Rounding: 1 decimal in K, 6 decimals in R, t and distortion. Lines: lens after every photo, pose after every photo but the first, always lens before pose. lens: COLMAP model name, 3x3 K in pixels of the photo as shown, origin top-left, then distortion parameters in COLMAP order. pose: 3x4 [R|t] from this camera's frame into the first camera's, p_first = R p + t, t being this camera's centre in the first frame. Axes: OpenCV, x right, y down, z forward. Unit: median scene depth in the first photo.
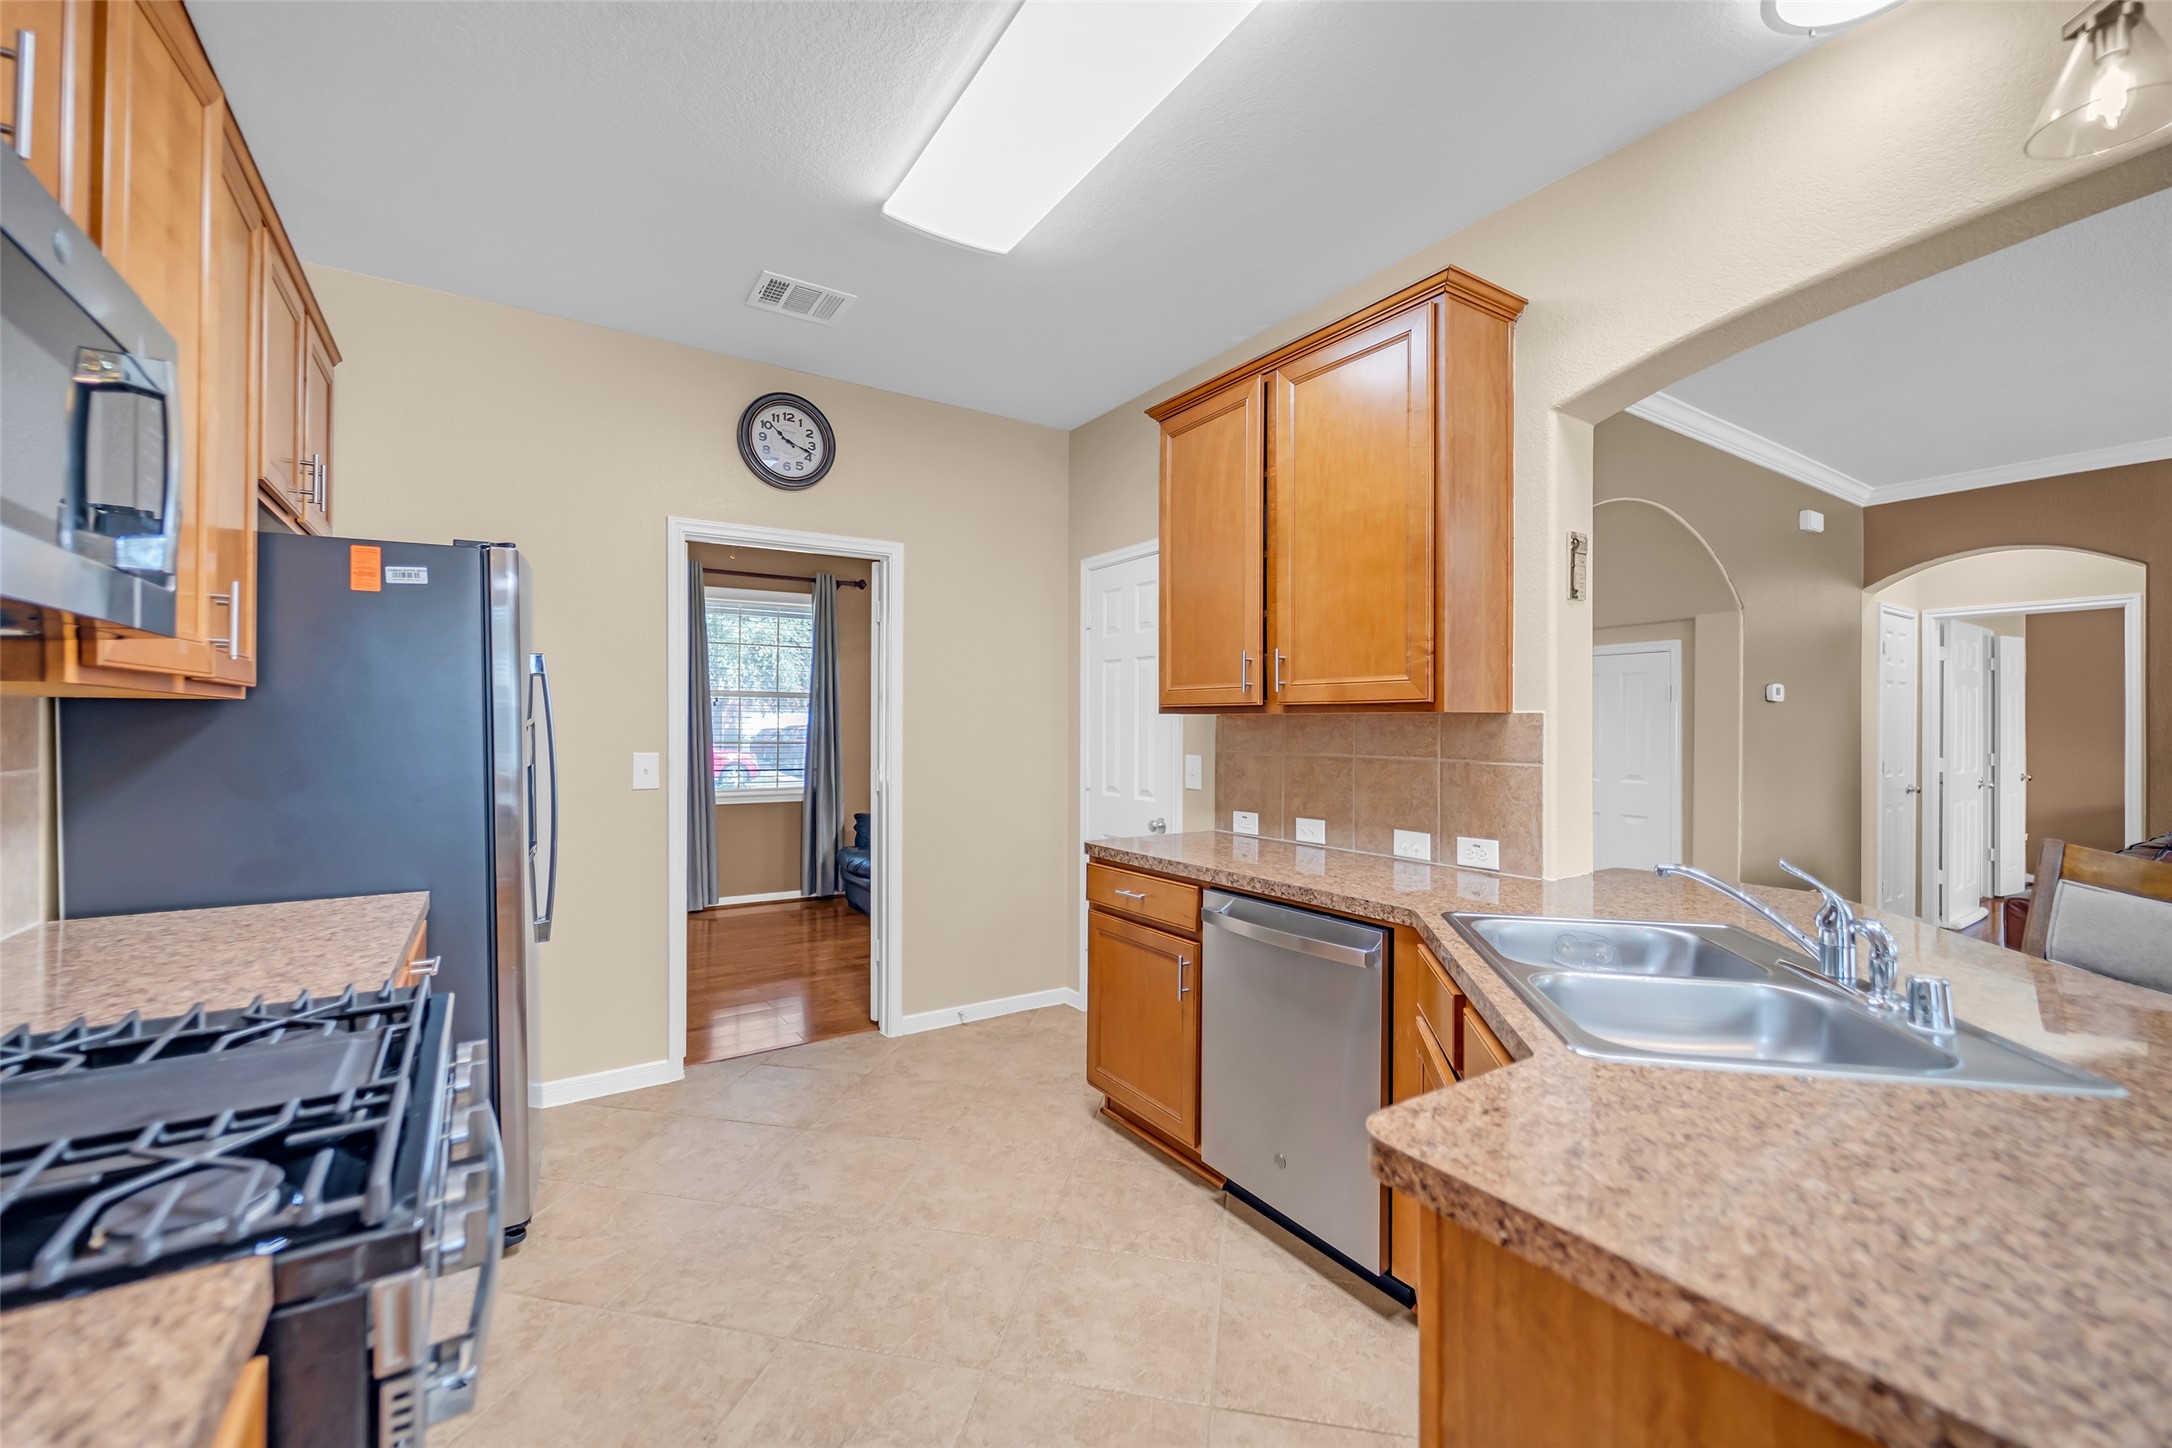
lens RADIAL K [[877.2, 0, 1075.8], [0, 877.2, 721.4], [0, 0, 1]] dist [-0.000962, -0.000662]
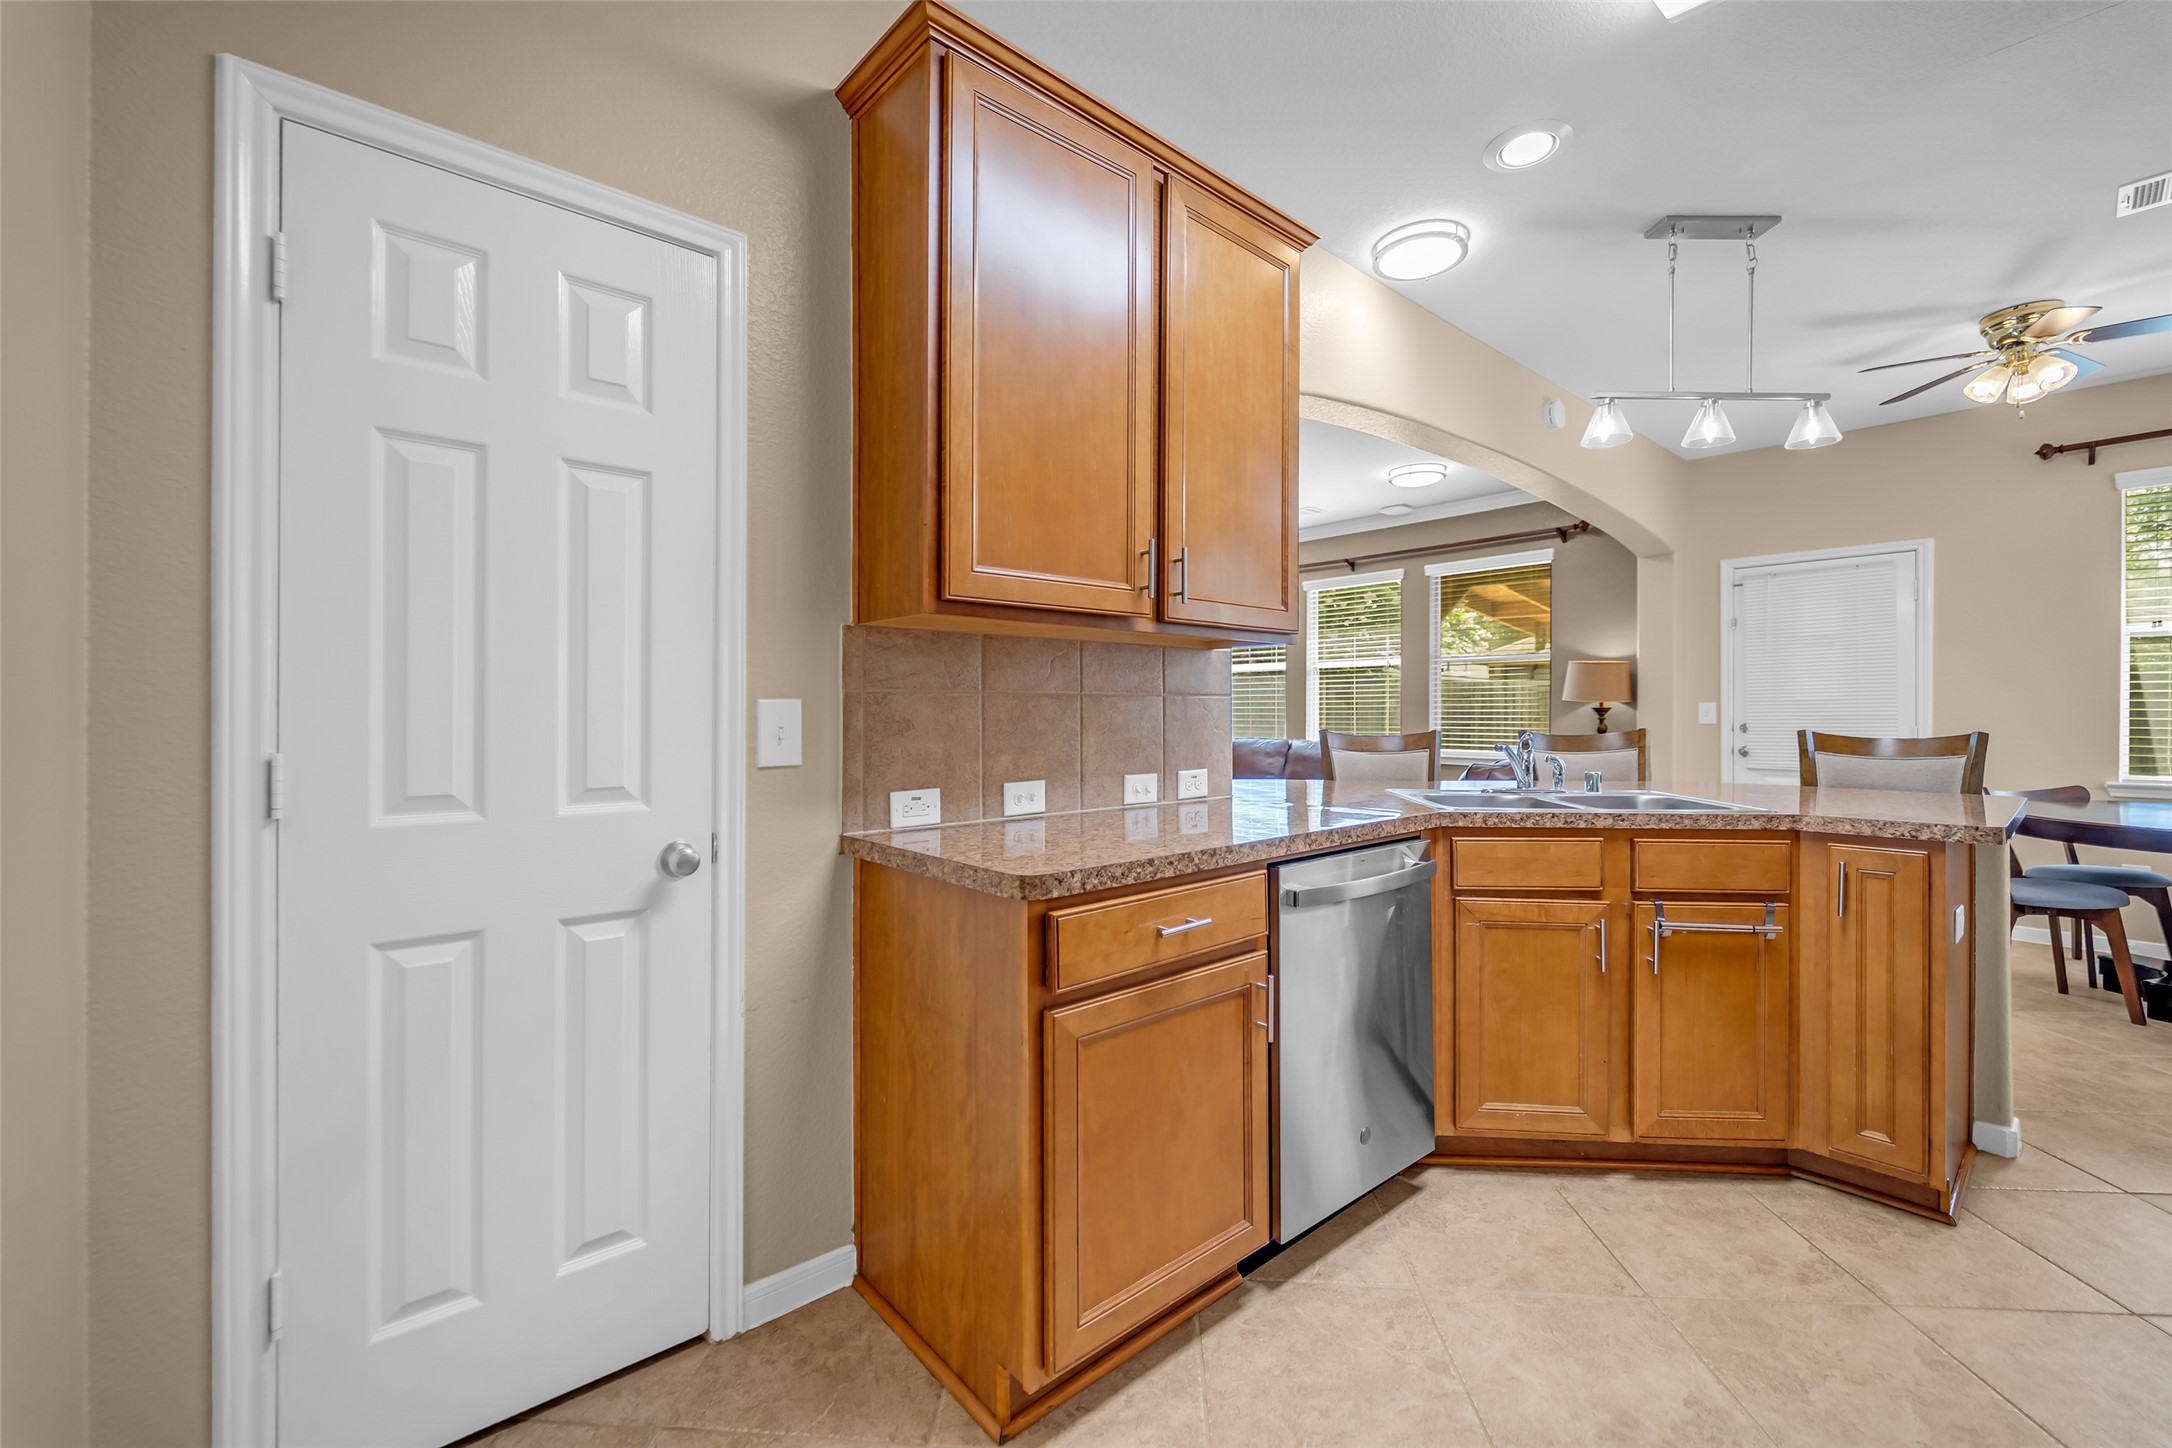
lens RADIAL K [[881.8, 0, 1083.5], [0, 881.8, 710.8], [0, 0, 1]] dist [0.003238, -0.000134]
pose [[-0.131046, -0.006042, 0.991358, -0.542146], [-0.004160, 0.999976, 0.005545, 0.057731], [-0.991368, -0.003397, -0.131068, 1.236188]]
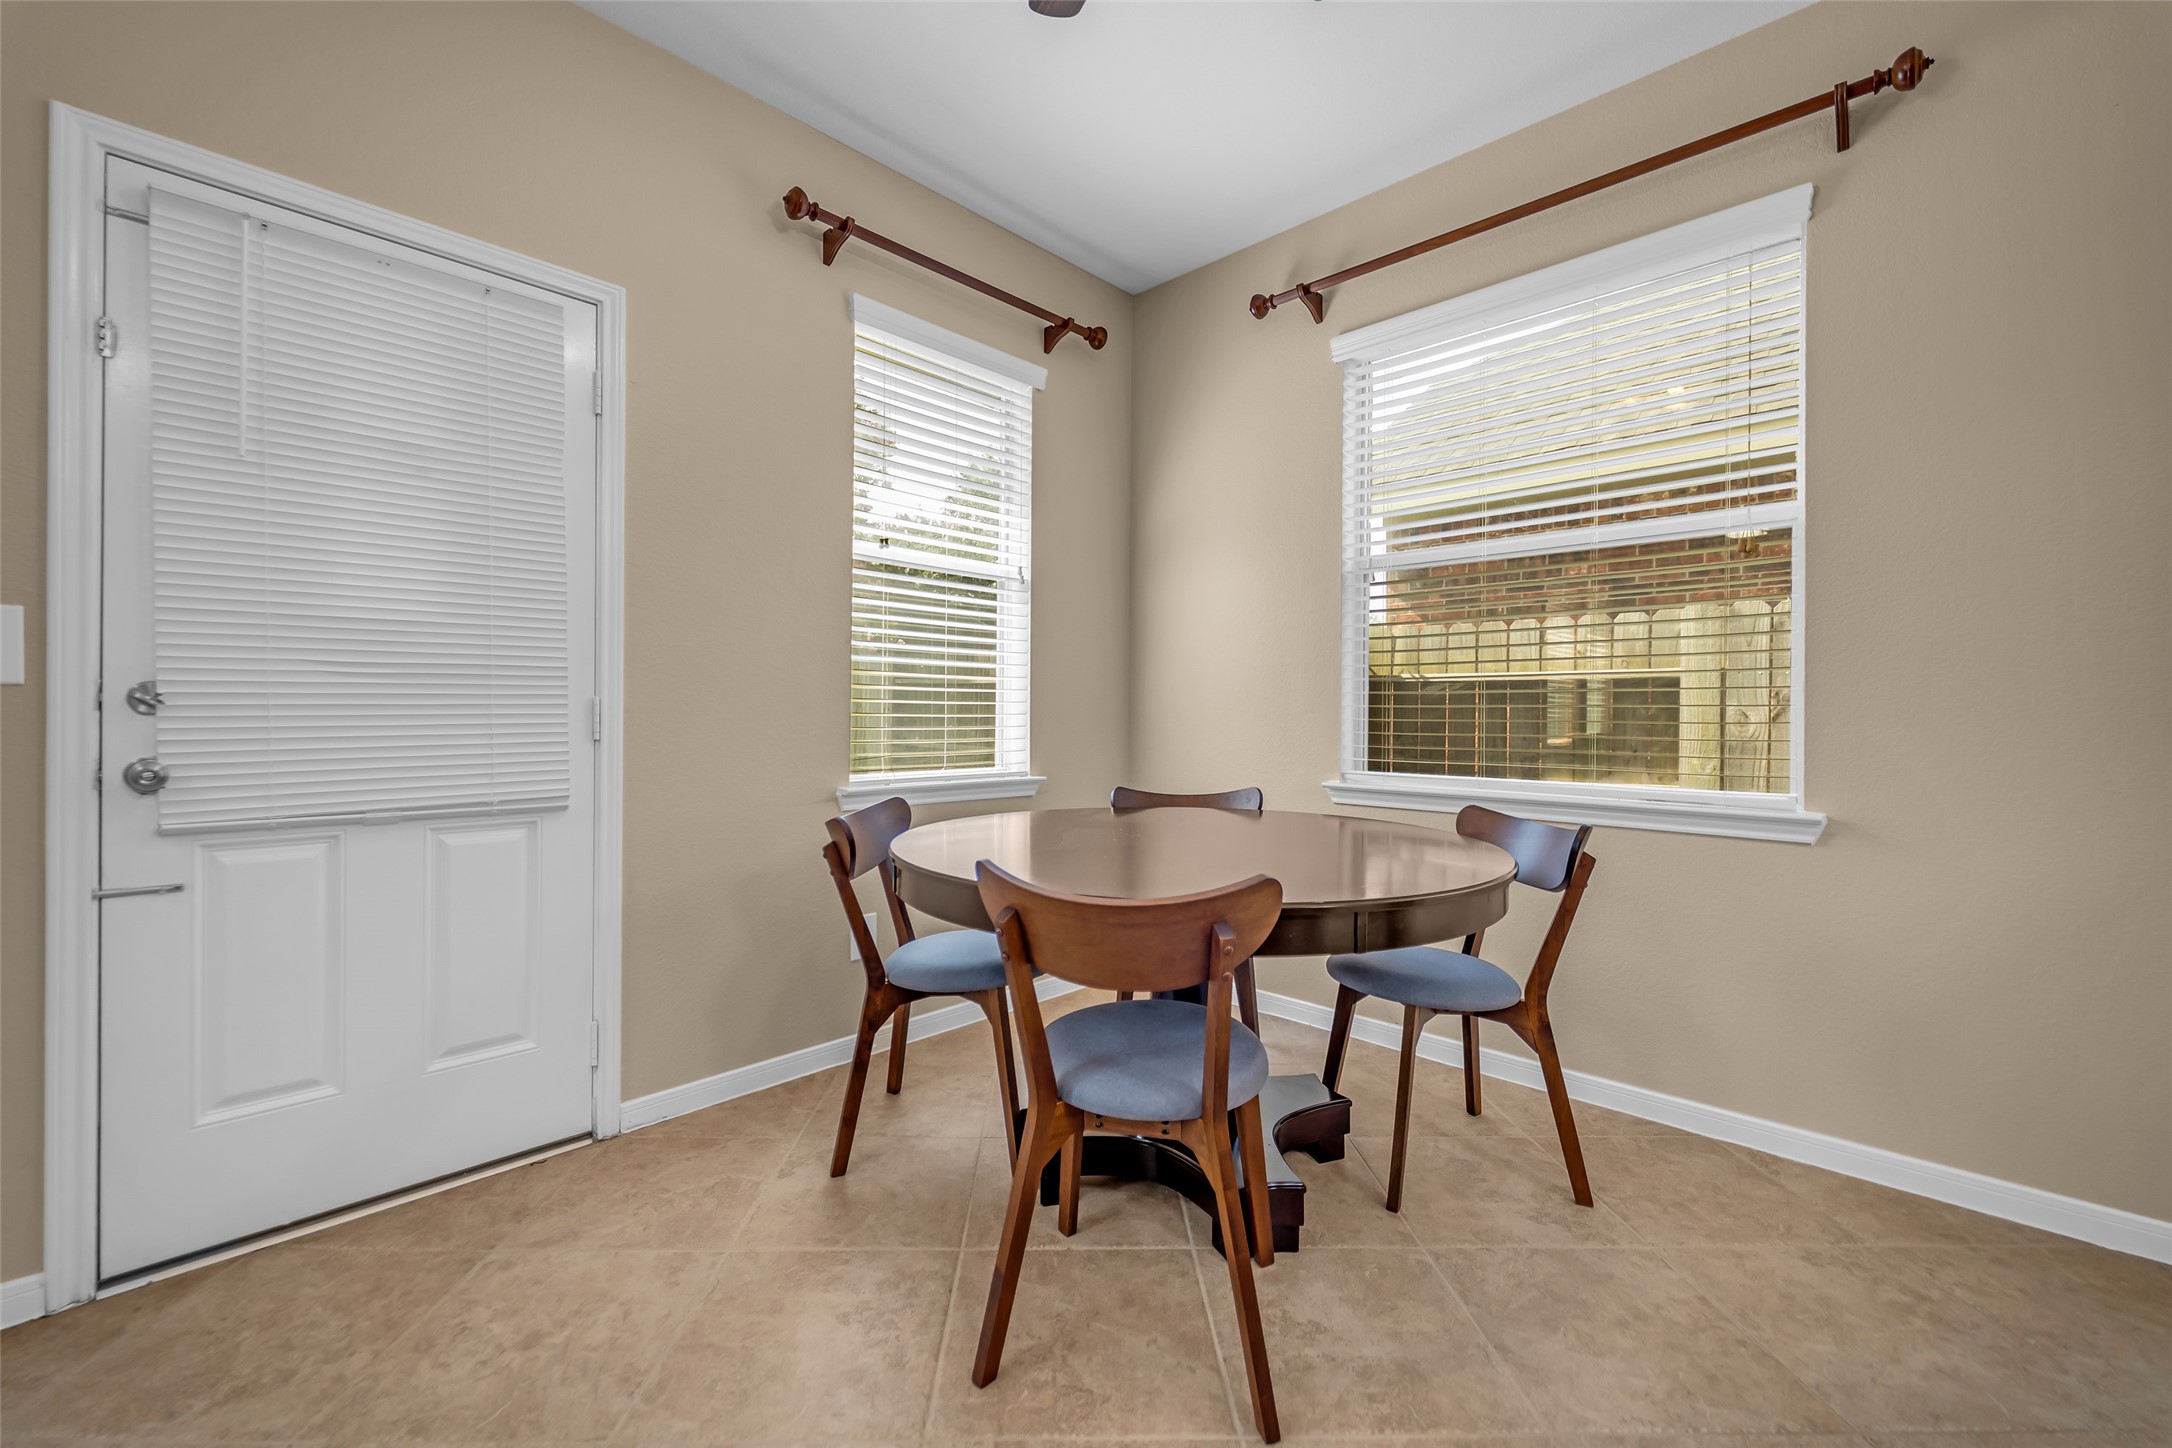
lens RADIAL K [[881.8, 0, 1083.5], [0, 881.8, 710.8], [0, 0, 1]] dist [0.003238, -0.000134]
pose [[-0.977308, -0.009667, -0.211601, 0.839249], [-0.007286, 0.999901, -0.012029, 0.115863], [0.211697, -0.010214, -0.977282, 0.136222]]
